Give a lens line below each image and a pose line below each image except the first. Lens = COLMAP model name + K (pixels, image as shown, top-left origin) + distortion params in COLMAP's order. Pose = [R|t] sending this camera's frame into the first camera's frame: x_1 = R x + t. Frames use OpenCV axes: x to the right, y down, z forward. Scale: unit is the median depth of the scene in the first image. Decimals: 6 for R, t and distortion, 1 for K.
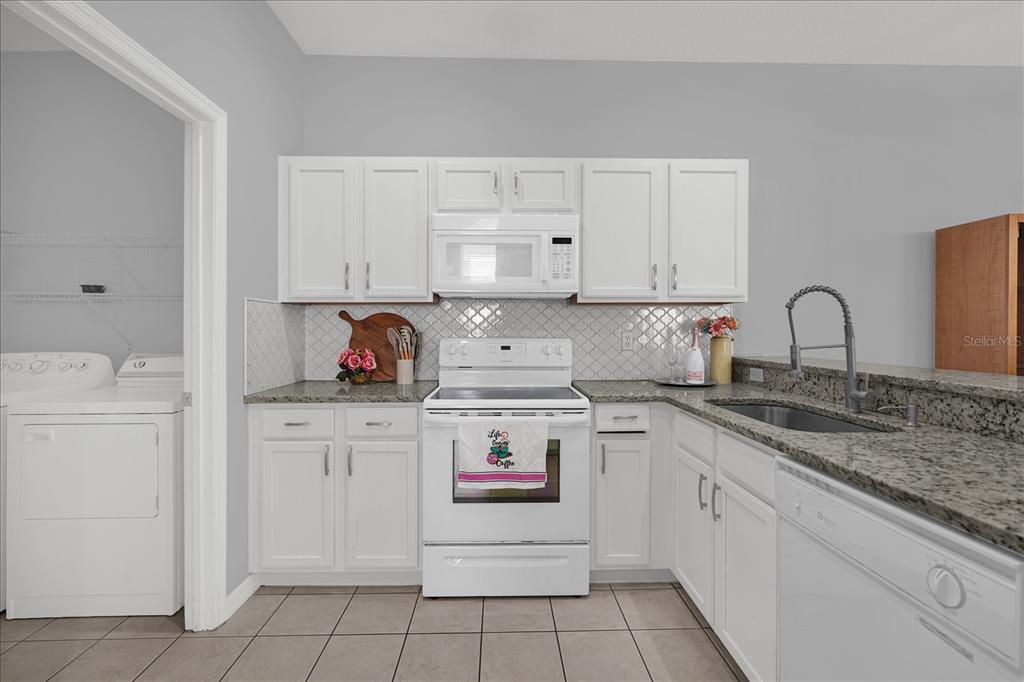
lens RADIAL K [[470.9, 0, 512.5], [0, 470.9, 330.4], [0, 0, 1]] dist [-0.013541, 0.006832]
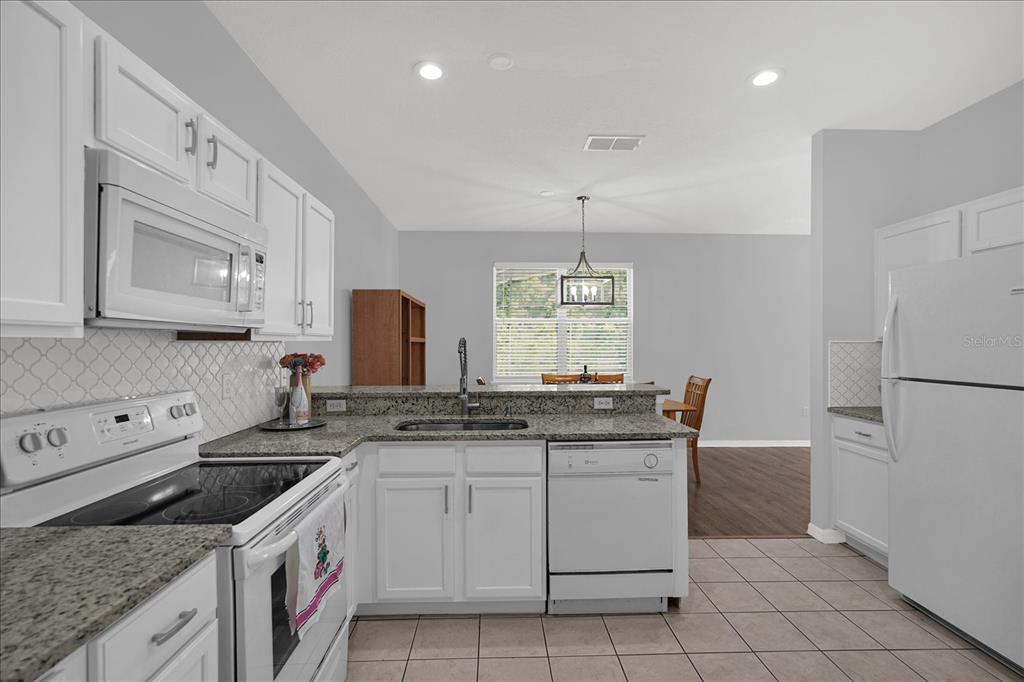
lens RADIAL K [[470.9, 0, 510.0], [0, 470.9, 349.4], [0, 0, 1]] dist [-0.013541, 0.006832]
pose [[0.003238, -0.013228, 0.999907, -0.655550], [0.005543, 0.999897, 0.013209, -0.057367], [-0.999979, 0.005500, 0.003311, 0.633392]]
